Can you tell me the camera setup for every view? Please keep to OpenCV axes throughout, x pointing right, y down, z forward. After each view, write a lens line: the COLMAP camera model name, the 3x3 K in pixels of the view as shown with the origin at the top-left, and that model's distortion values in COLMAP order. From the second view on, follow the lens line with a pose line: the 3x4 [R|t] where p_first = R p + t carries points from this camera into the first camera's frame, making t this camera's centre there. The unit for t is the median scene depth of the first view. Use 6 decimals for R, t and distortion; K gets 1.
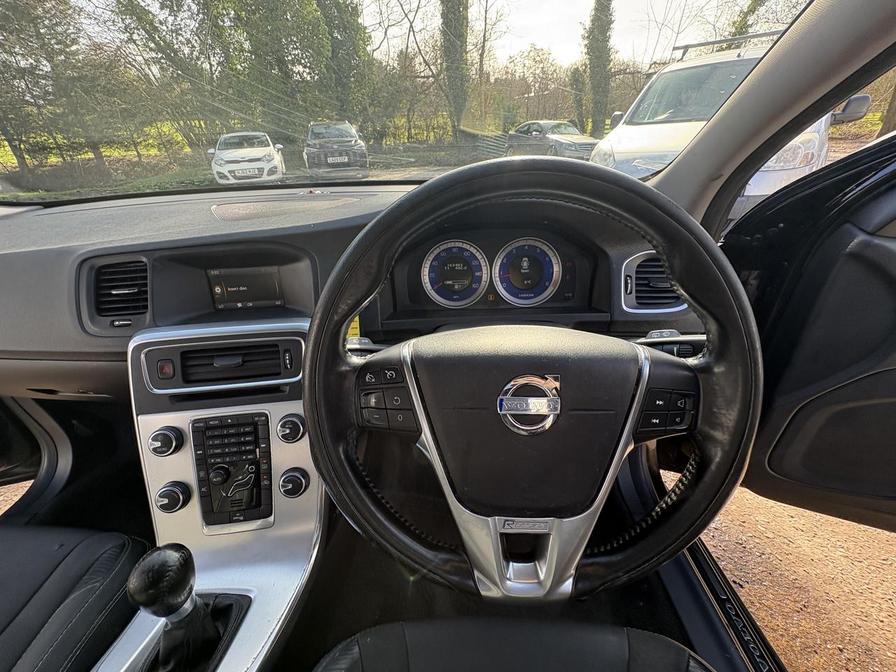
lens RADIAL K [[356.0, 0, 451.4], [0, 356.0, 329.8], [0, 0, 1]] dist [-0.002332, -0.000029]
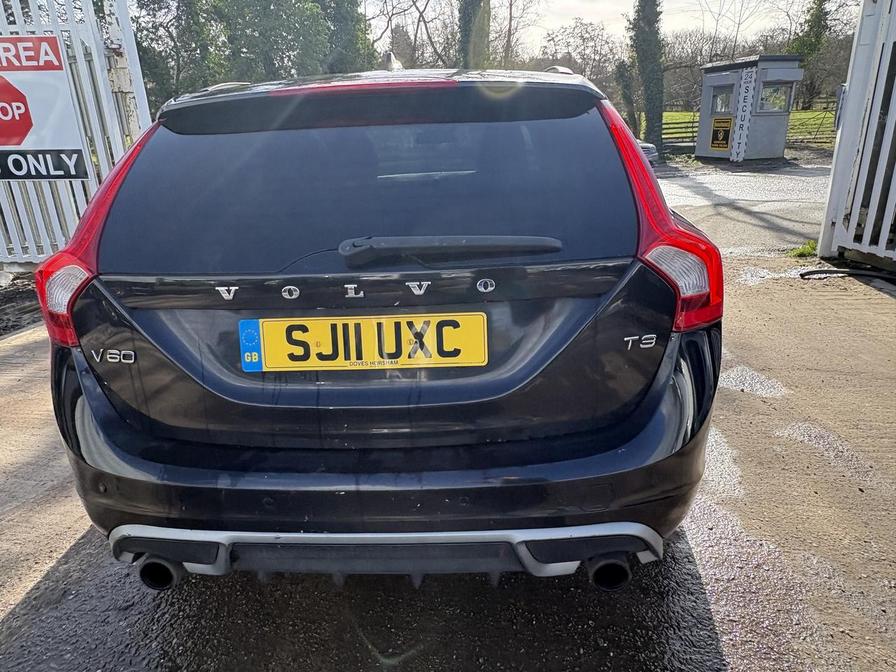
lens RADIAL K [[590.8, 0, 452.0], [0, 590.8, 333.4], [0, 0, 1]] dist [-0.009987, 0.003468]
pose [[0.999744, -0.000431, -0.022621, -0.160871], [-0.003476, 0.985022, -0.172391, 1.661565], [0.022356, 0.172425, 0.984769, -3.333269]]
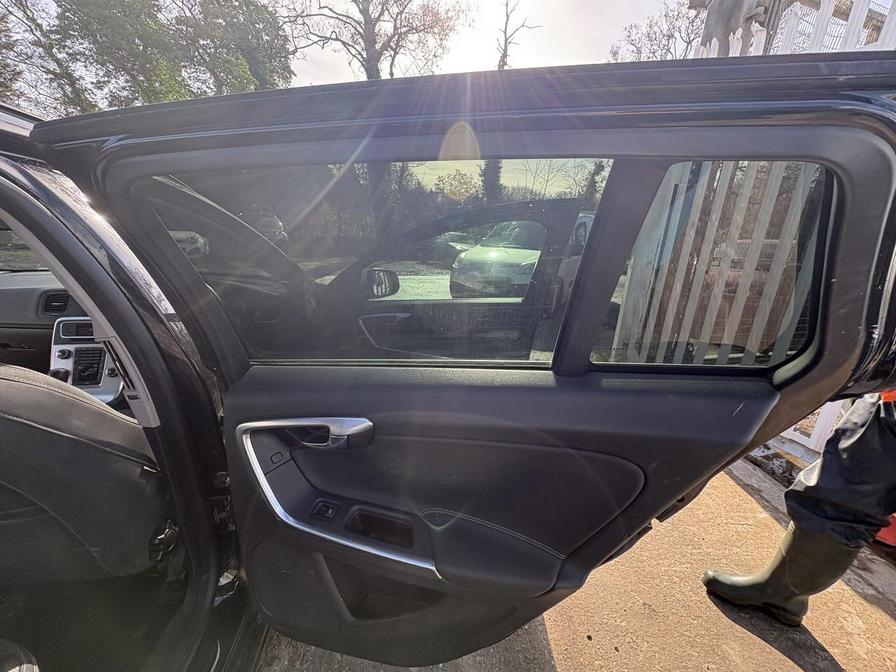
lens RADIAL K [[356.0, 0, 451.2], [0, 356.0, 333.0], [0, 0, 1]] dist [-0.002332, -0.000029]
pose [[0.983549, 0.046578, 0.174534, 0.916433], [-0.005717, 0.973728, -0.227640, 0.408870], [-0.180552, 0.222898, 0.957976, -1.216981]]
